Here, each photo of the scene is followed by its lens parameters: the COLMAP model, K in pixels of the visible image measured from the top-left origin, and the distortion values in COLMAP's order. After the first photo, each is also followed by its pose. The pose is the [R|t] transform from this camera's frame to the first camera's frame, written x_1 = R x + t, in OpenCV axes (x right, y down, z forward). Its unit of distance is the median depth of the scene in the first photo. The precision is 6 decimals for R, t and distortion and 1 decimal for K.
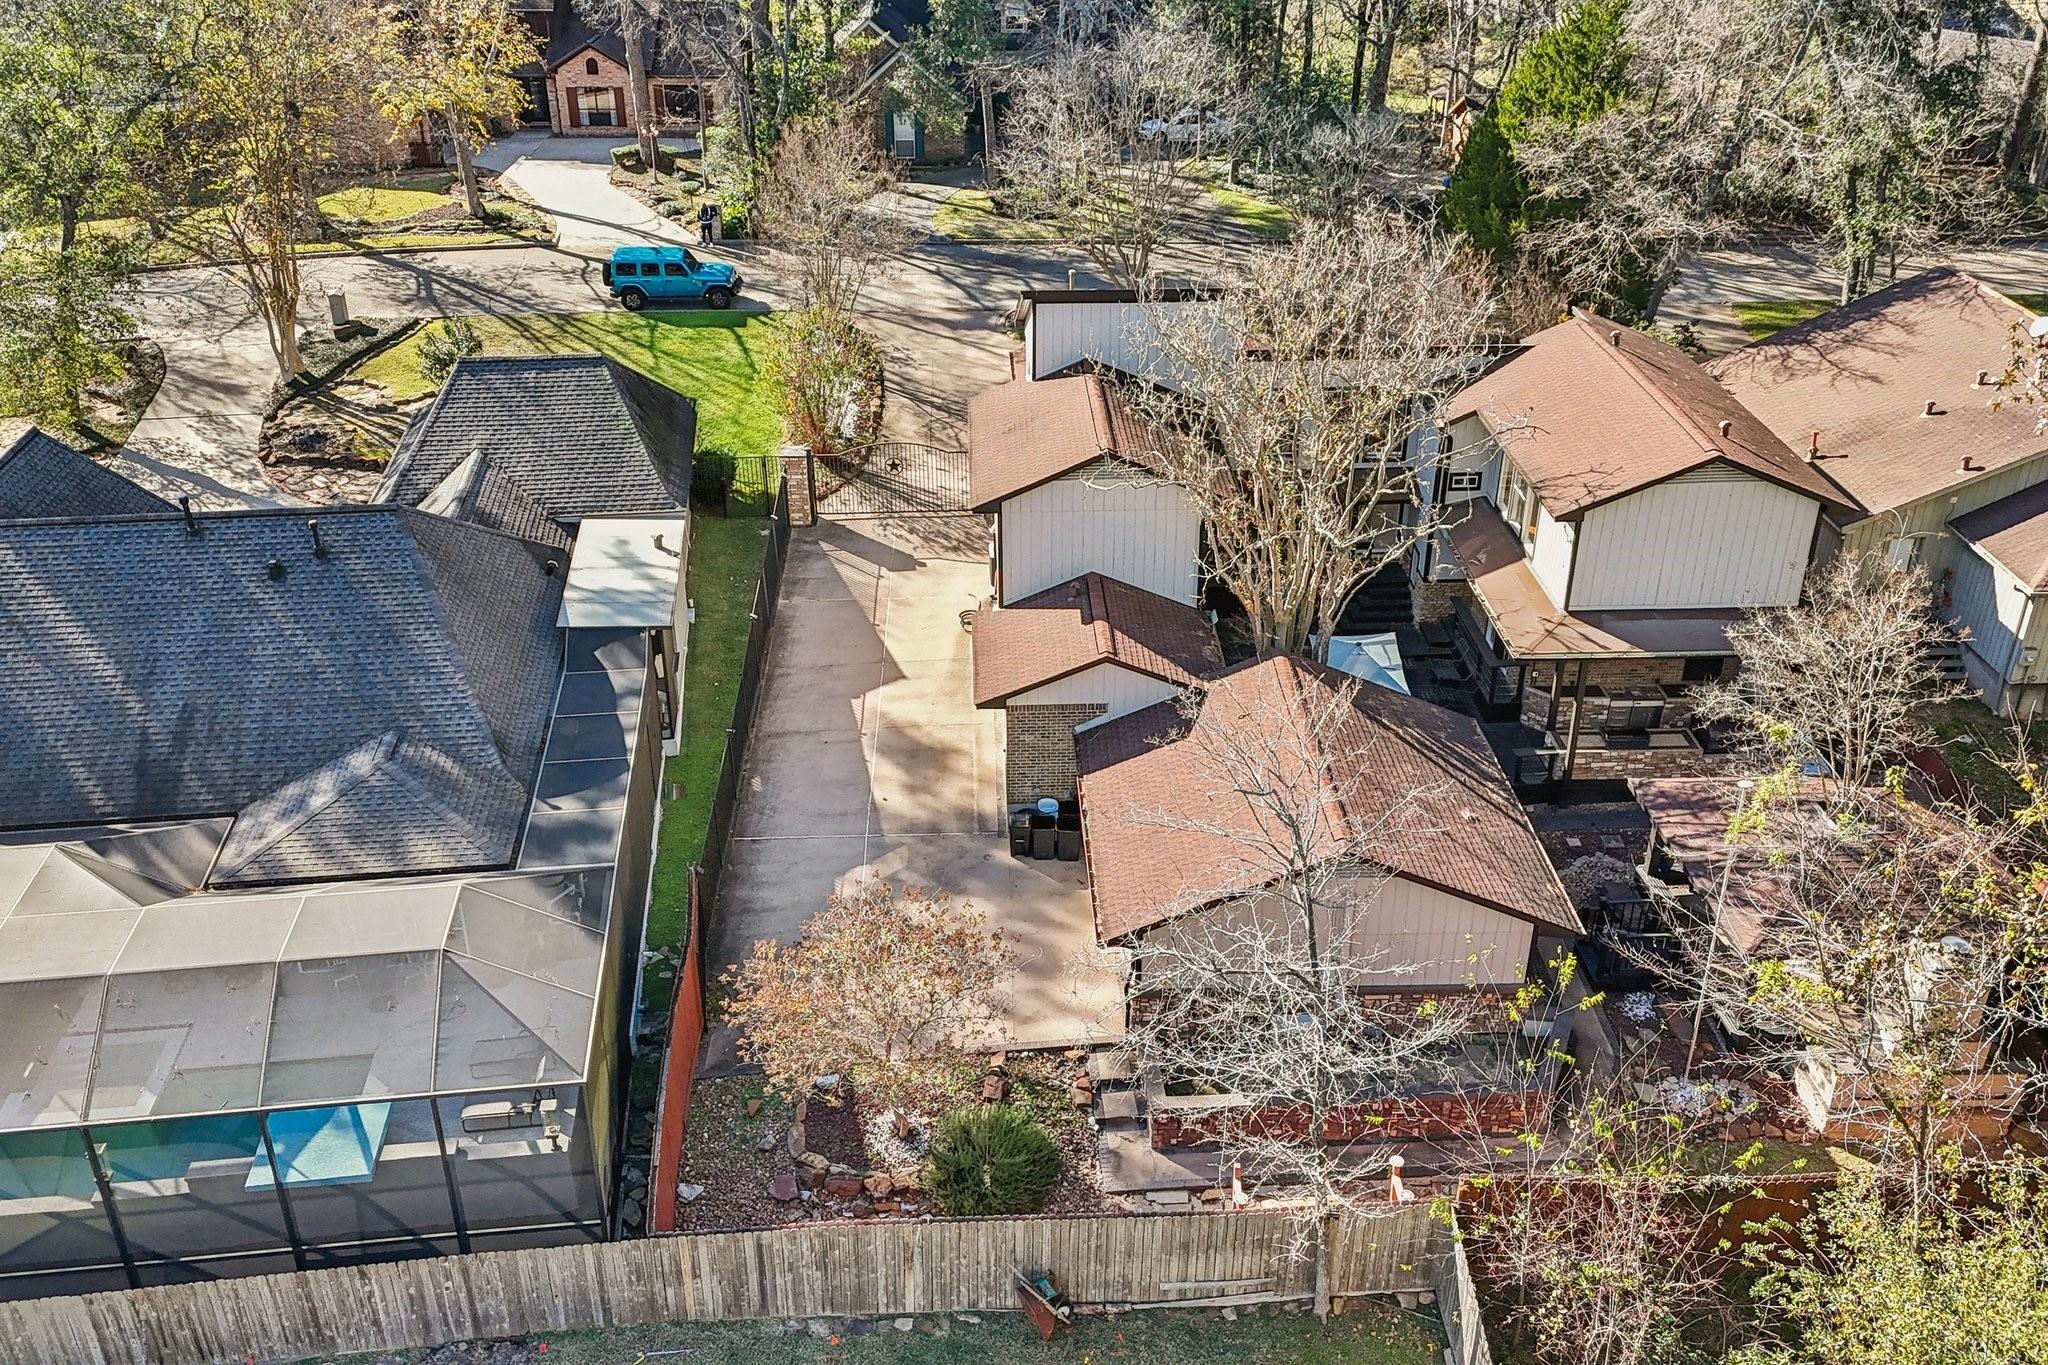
lens RADIAL K [[1781.1, 0, 1024.0], [0, 1781.1, 682.5], [0, 0, 1]] dist [0.122960, -0.221215]
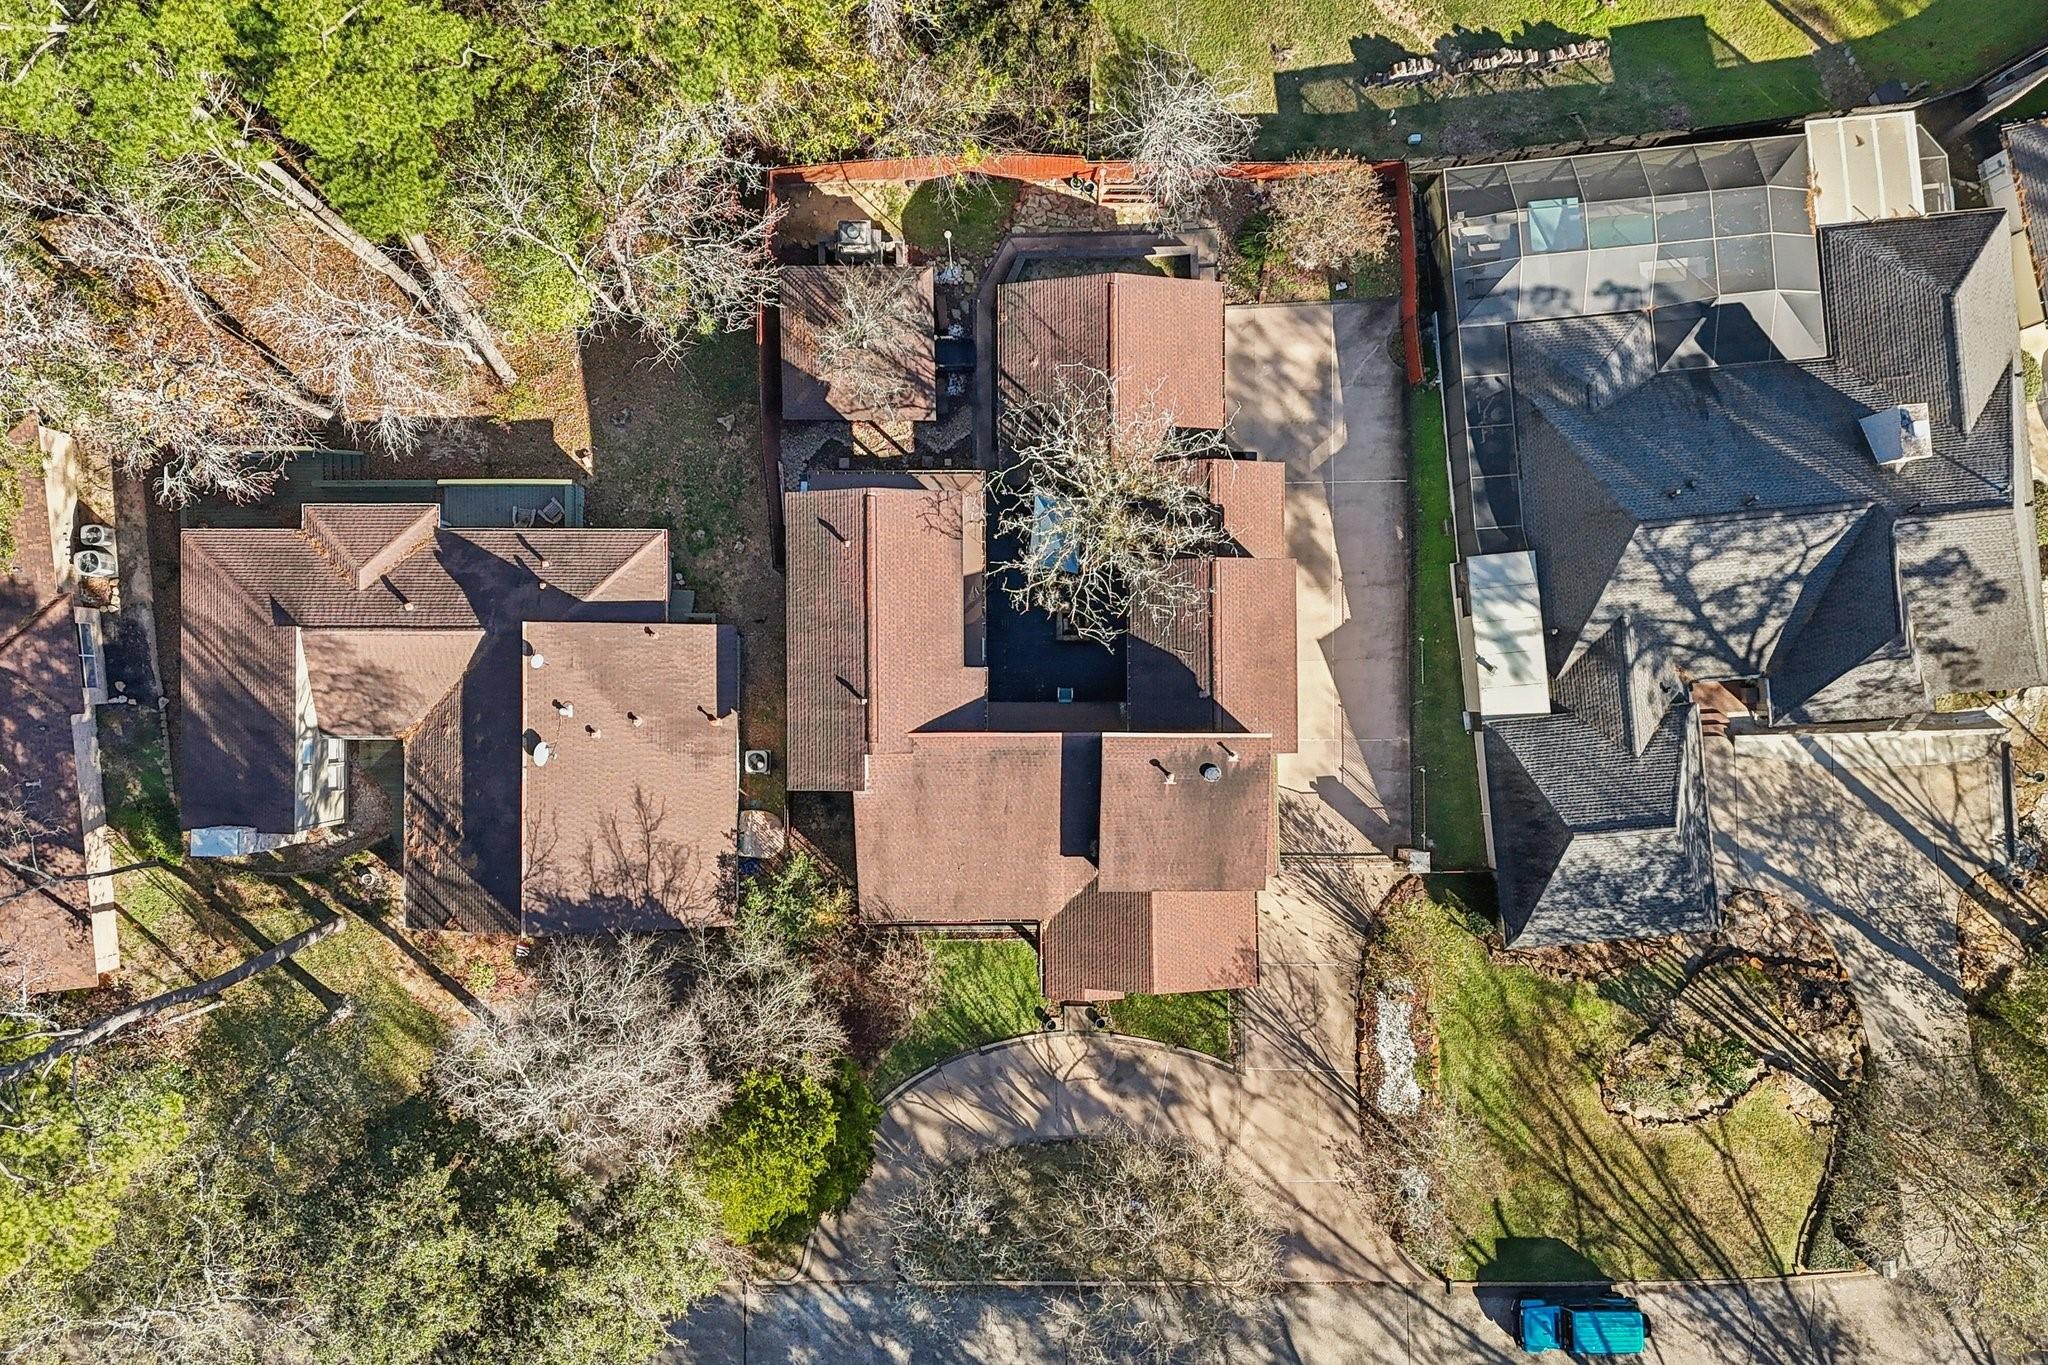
lens RADIAL K [[1781.1, 0, 1024.0], [0, 1781.1, 682.5], [0, 0, 1]] dist [0.122960, -0.221215]
pose [[-0.999658, -0.026142, 0.001173, 0.213036], [0.013281, -0.468216, 0.883514, -1.583611], [-0.022548, 0.883227, 0.468402, 0.330146]]
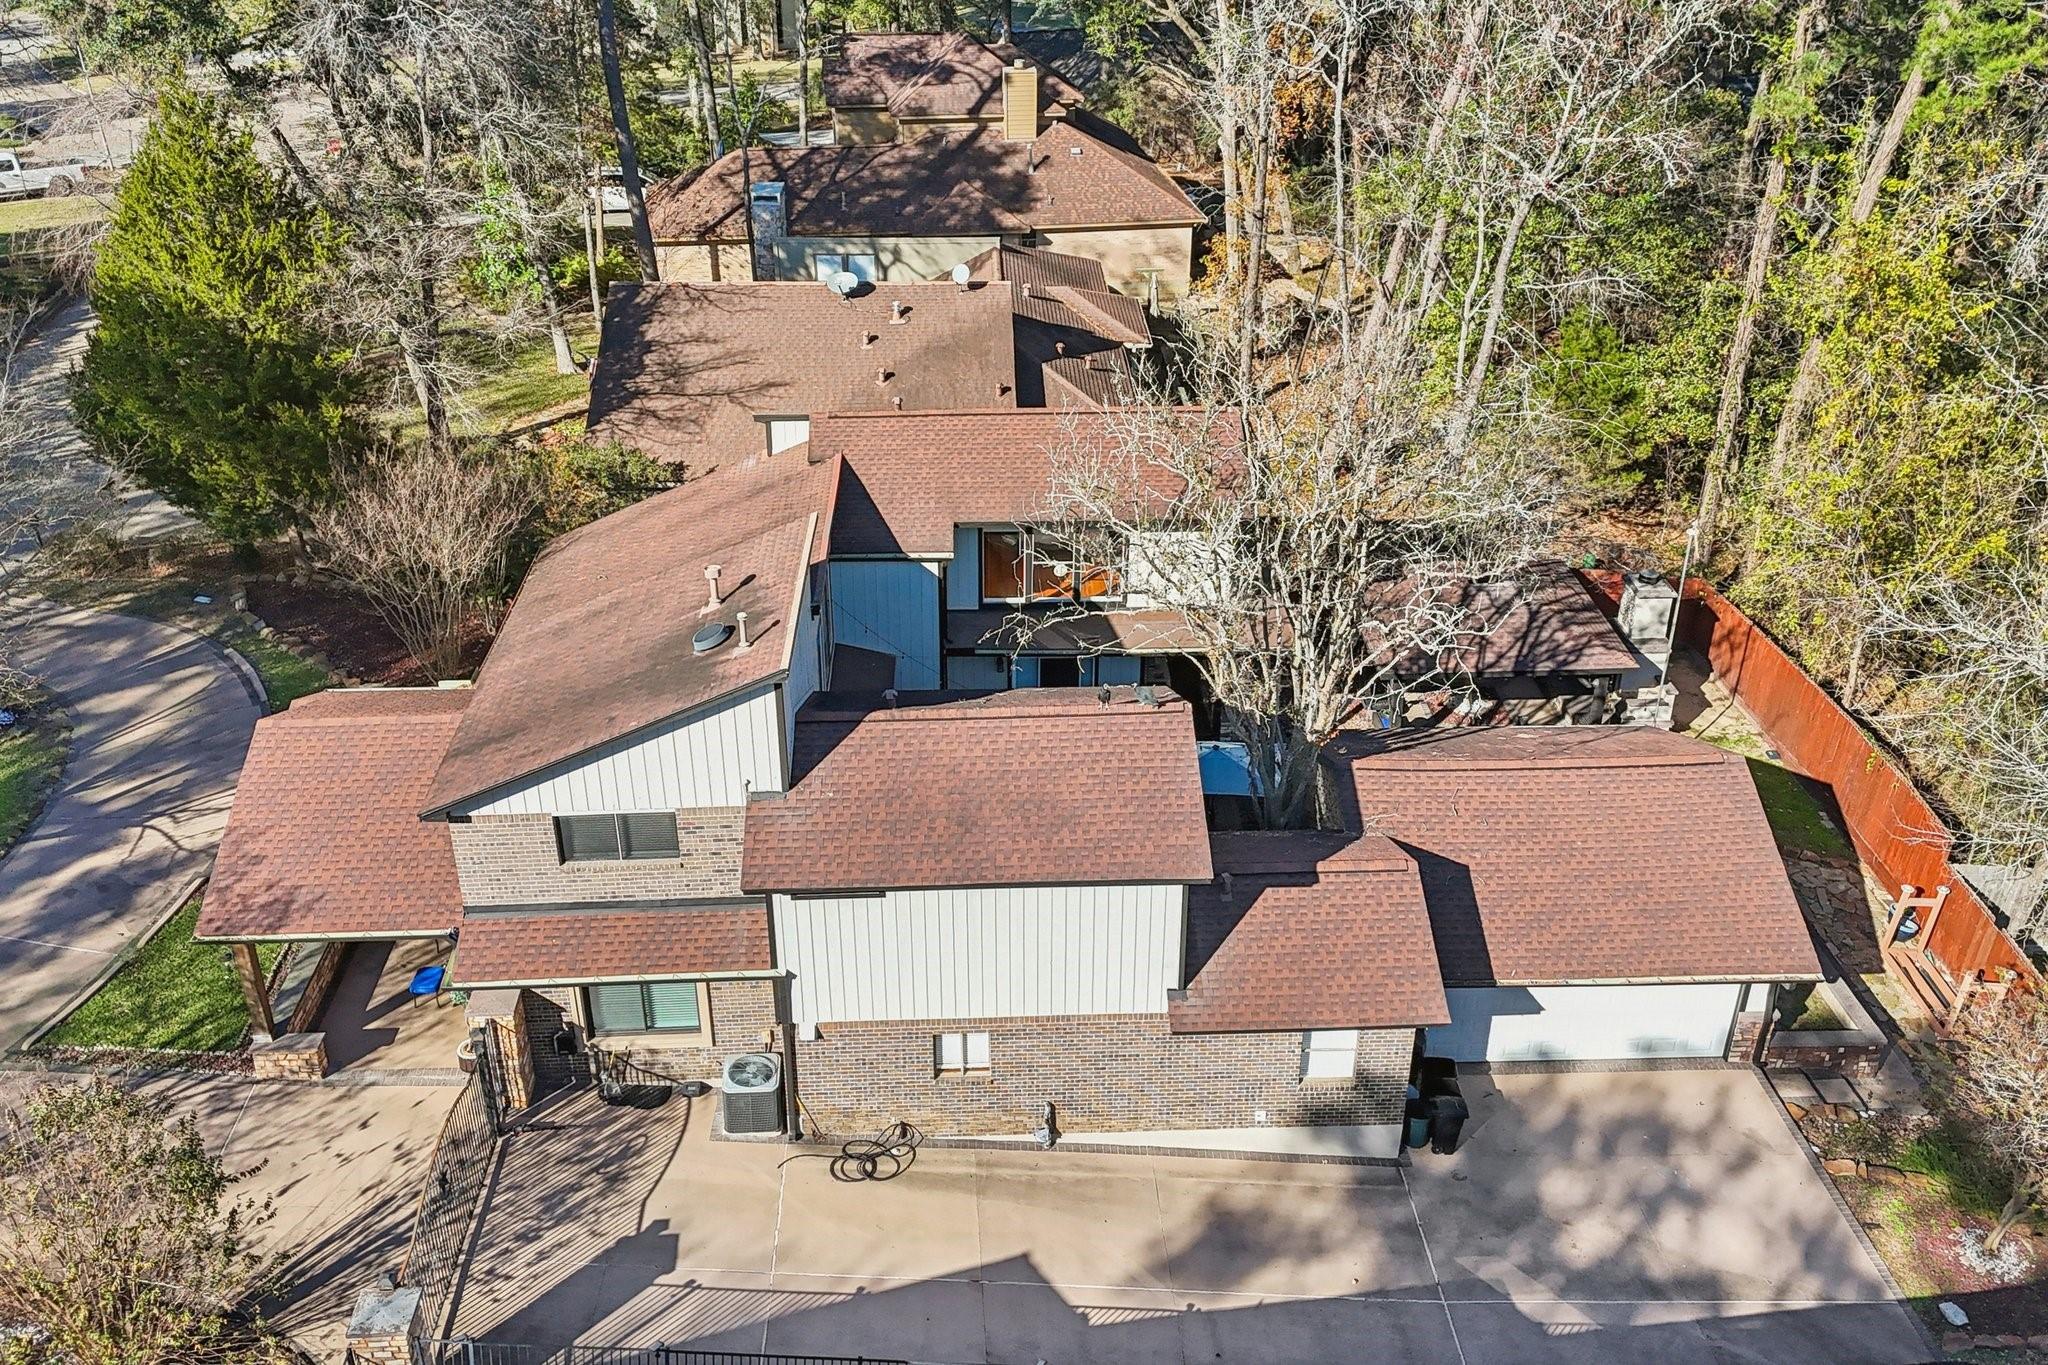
lens RADIAL K [[1781.1, 0, 1024.0], [0, 1781.1, 682.5], [0, 0, 1]] dist [0.122960, -0.221215]
pose [[-0.006277, -0.474260, 0.880362, -0.582739], [0.481355, 0.770238, 0.418368, -0.464792], [-0.876503, 0.426393, 0.223452, 0.864841]]
